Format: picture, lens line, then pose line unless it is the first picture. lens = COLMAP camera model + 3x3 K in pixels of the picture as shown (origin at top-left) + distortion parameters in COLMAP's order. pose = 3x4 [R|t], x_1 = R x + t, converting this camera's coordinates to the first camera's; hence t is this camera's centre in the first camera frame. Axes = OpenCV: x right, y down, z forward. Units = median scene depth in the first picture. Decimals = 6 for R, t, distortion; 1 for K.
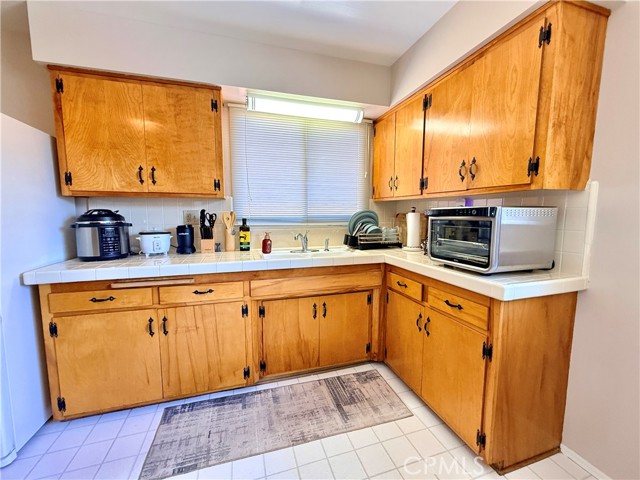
lens RADIAL K [[260.1, 0, 319.5], [0, 260.1, 241.1], [0, 0, 1]] dist [-0.000785, 0.000194]
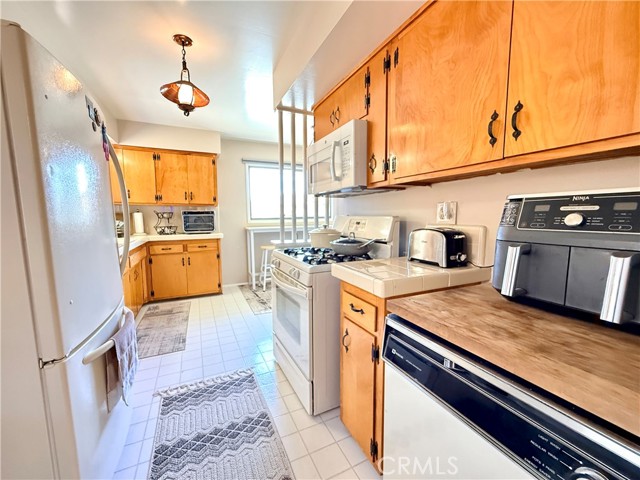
lens RADIAL K [[260.1, 0, 320.2], [0, 260.1, 240.9], [0, 0, 1]] dist [-0.000785, 0.000194]
pose [[-0.139905, -0.094327, 0.985662, -1.846182], [0.104804, 0.988450, 0.109470, 0.012496], [-0.984603, 0.118616, -0.128403, 0.102046]]
